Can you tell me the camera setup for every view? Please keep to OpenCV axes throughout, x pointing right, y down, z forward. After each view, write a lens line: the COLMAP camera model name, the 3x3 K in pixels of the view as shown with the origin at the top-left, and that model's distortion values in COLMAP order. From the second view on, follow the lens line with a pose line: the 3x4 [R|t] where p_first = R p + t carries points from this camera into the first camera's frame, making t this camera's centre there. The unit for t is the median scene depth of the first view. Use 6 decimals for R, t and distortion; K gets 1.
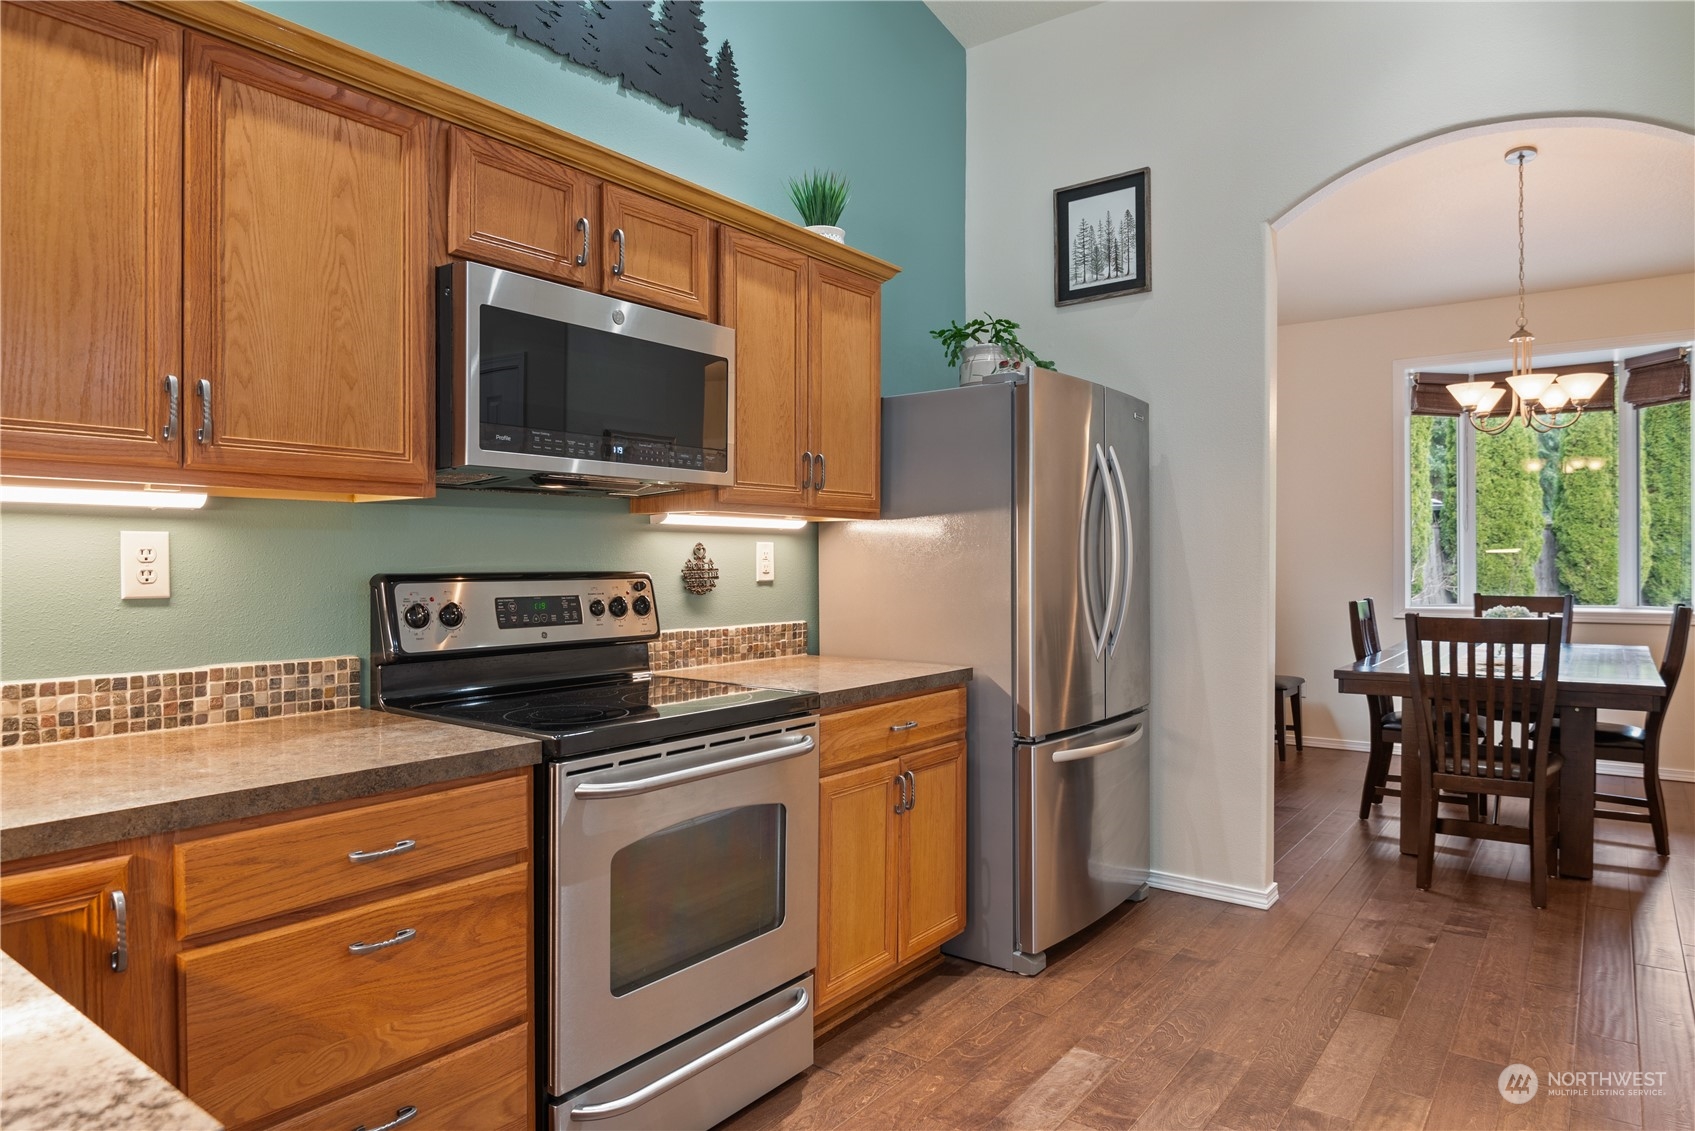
lens RADIAL K [[1041.8, 0, 845.2], [0, 1041.8, 570.9], [0, 0, 1]] dist [-0.010853, -0.002323]
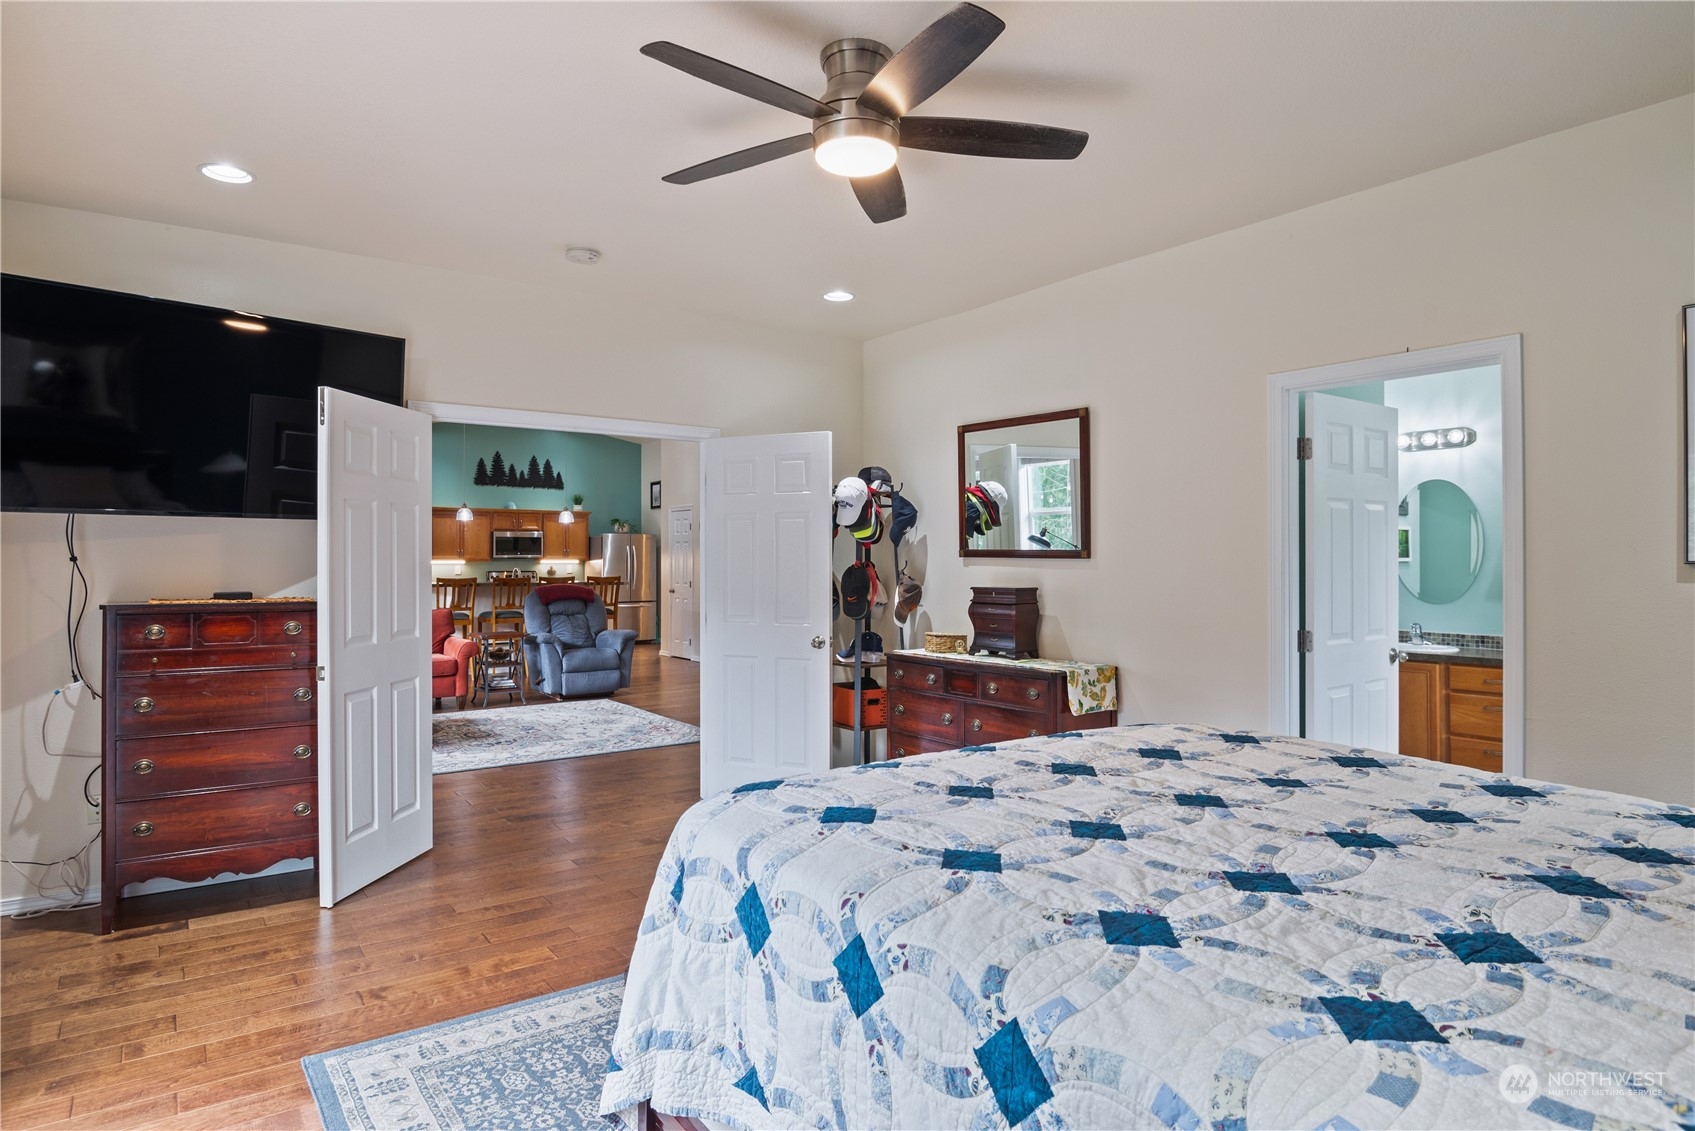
lens RADIAL K [[980.7, 0, 845.8], [0, 980.7, 567.0], [0, 0, 1]] dist [-0.003339, -0.000094]
pose [[0.956400, -0.002621, -0.292048, 3.129276], [0.000235, 0.999966, -0.008205, 0.025258], [0.292060, 0.007779, 0.956368, -3.828621]]
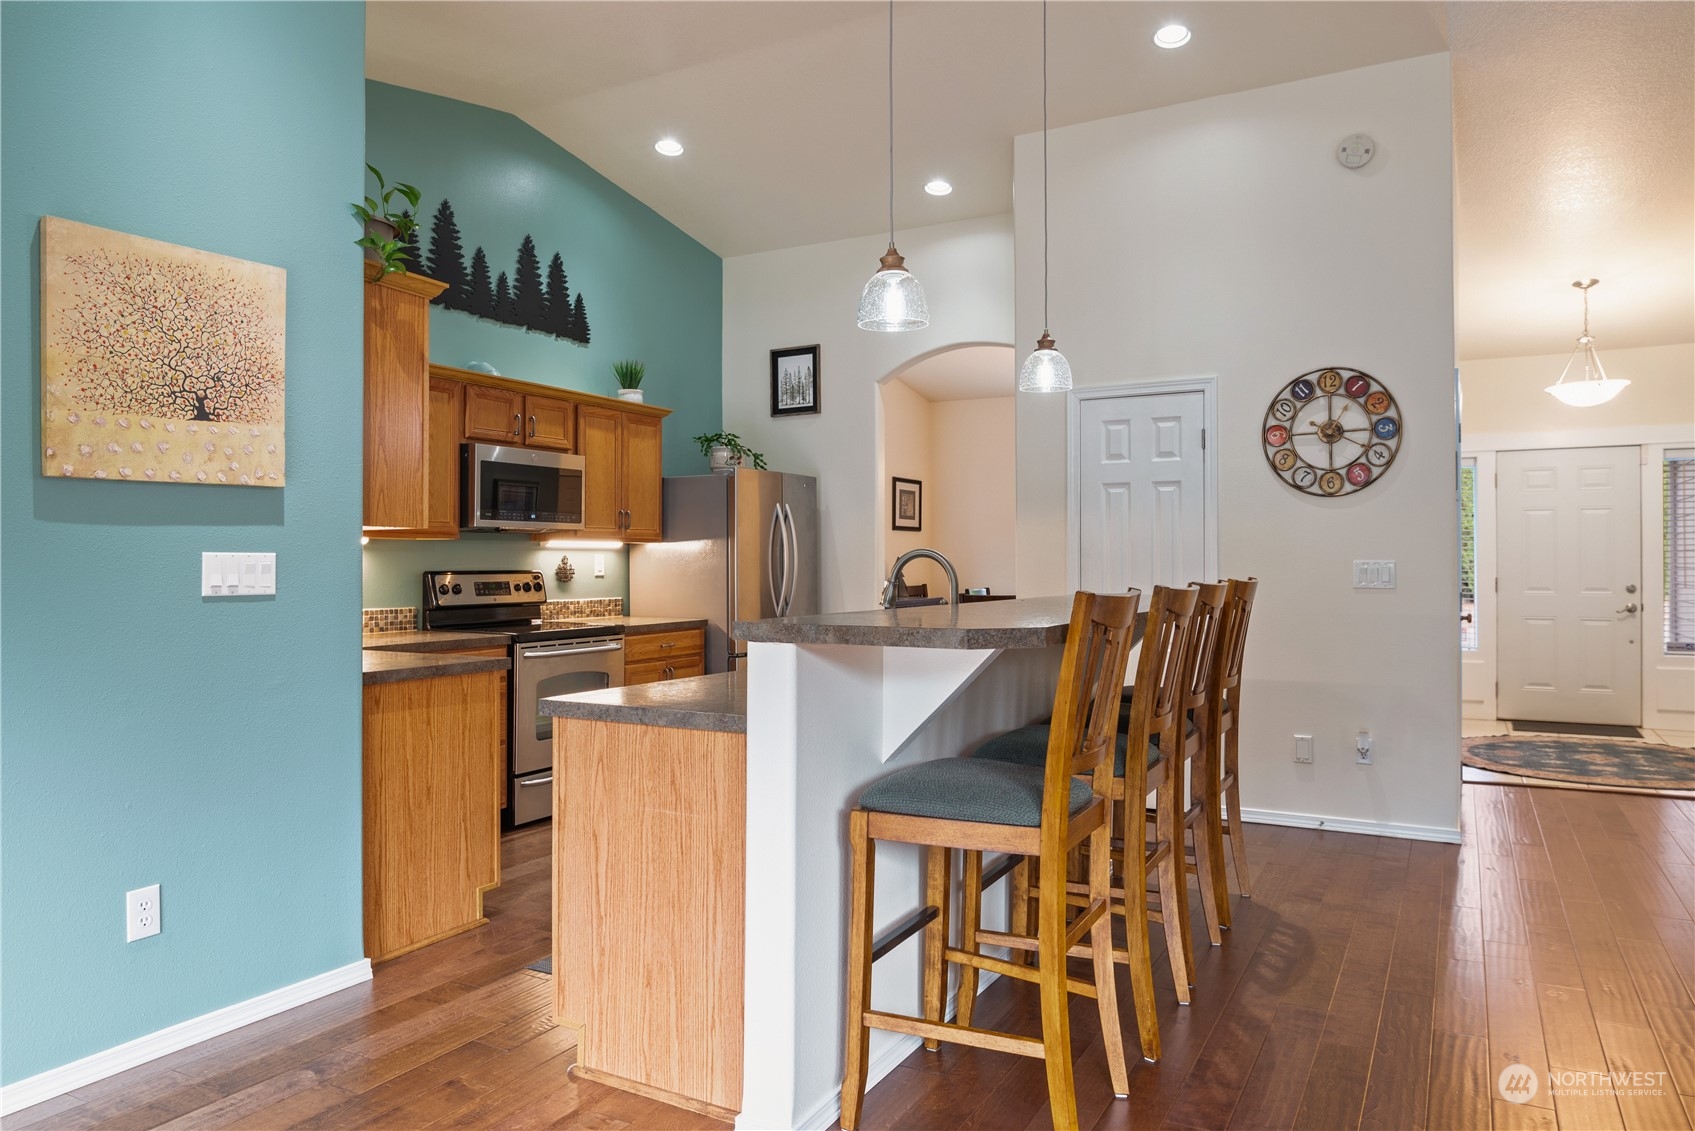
lens RADIAL K [[1115.4, 0, 844.6], [0, 1115.4, 562.3], [0, 0, 1]] dist [-0.011632, -0.002118]
pose [[0.990211, 0.001140, 0.139575, 0.094144], [0.000108, 0.999960, -0.008931, 0.004564], [-0.139579, 0.008859, 0.990171, -1.234340]]
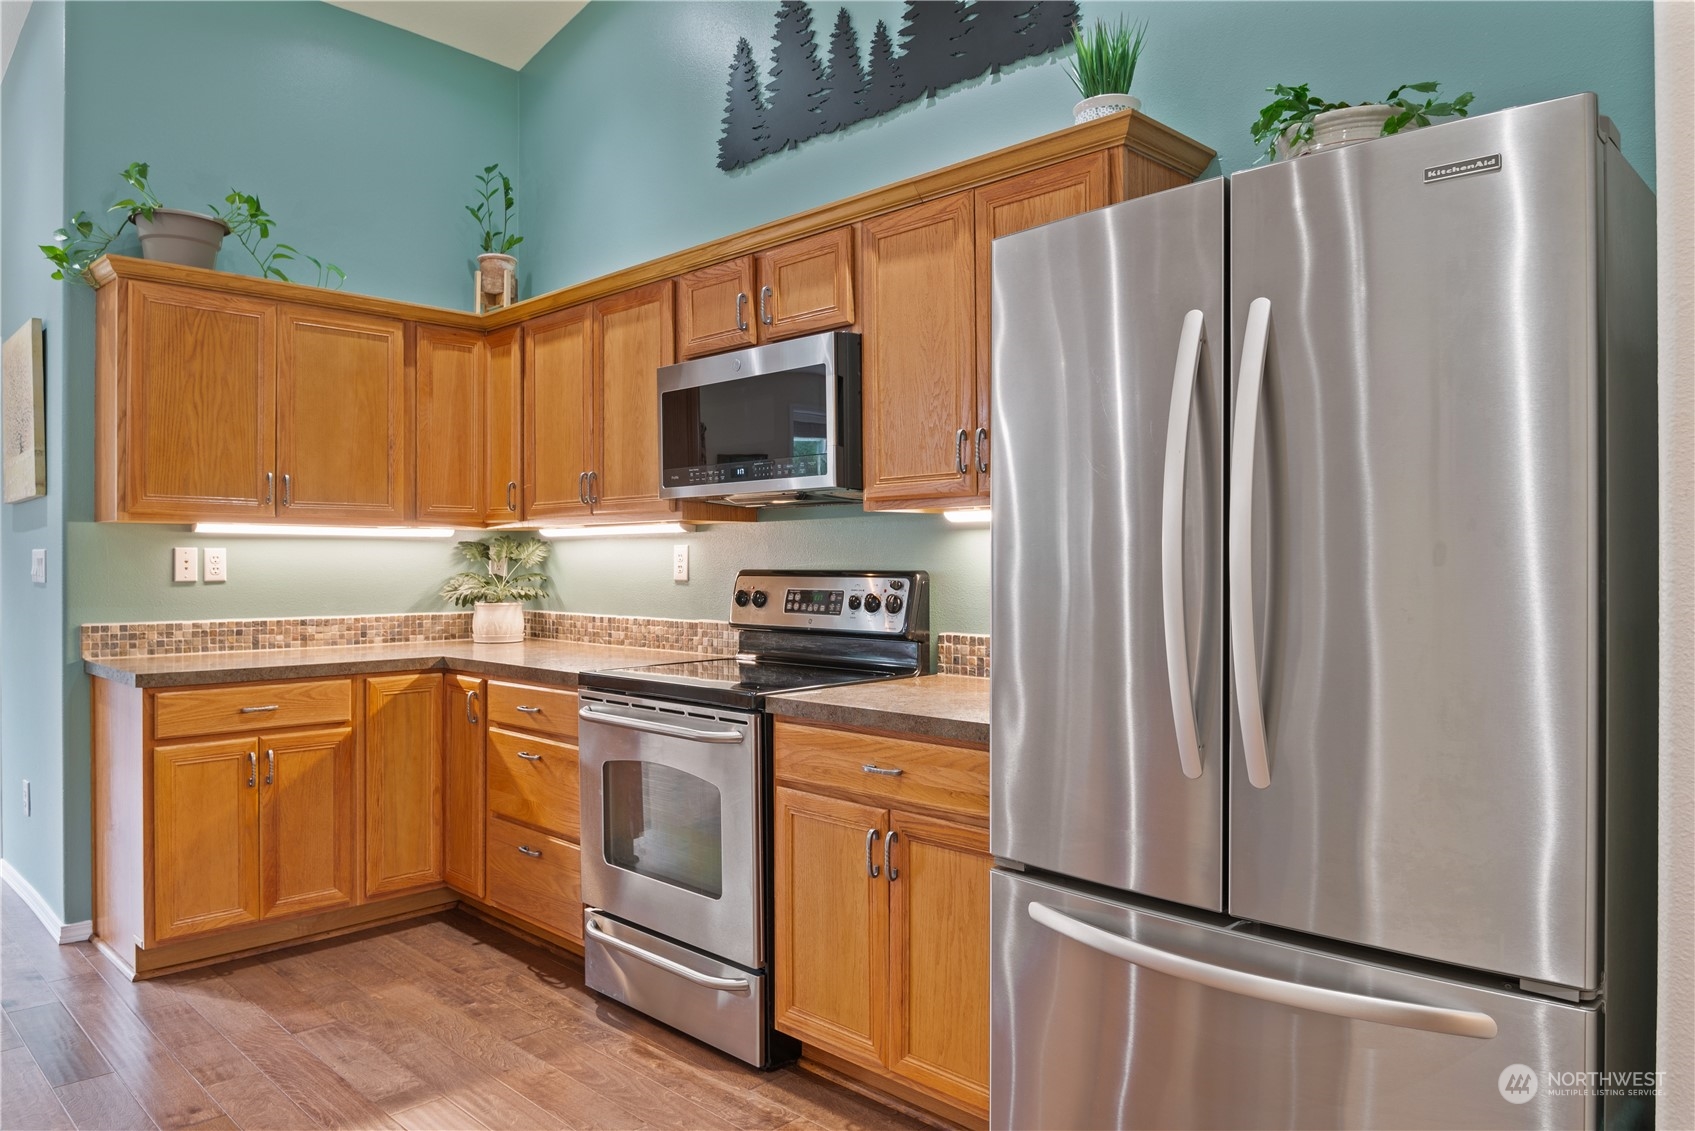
lens RADIAL K [[1132.5, 0, 841.8], [0, 1132.5, 554.9], [0, 0, 1]] dist [-0.004837, 0.000097]
pose [[-0.139219, -0.000476, -0.990262, 0.914638], [-0.005632, 0.999984, 0.000311, -0.015443], [0.990246, 0.005620, -0.139219, 1.087891]]
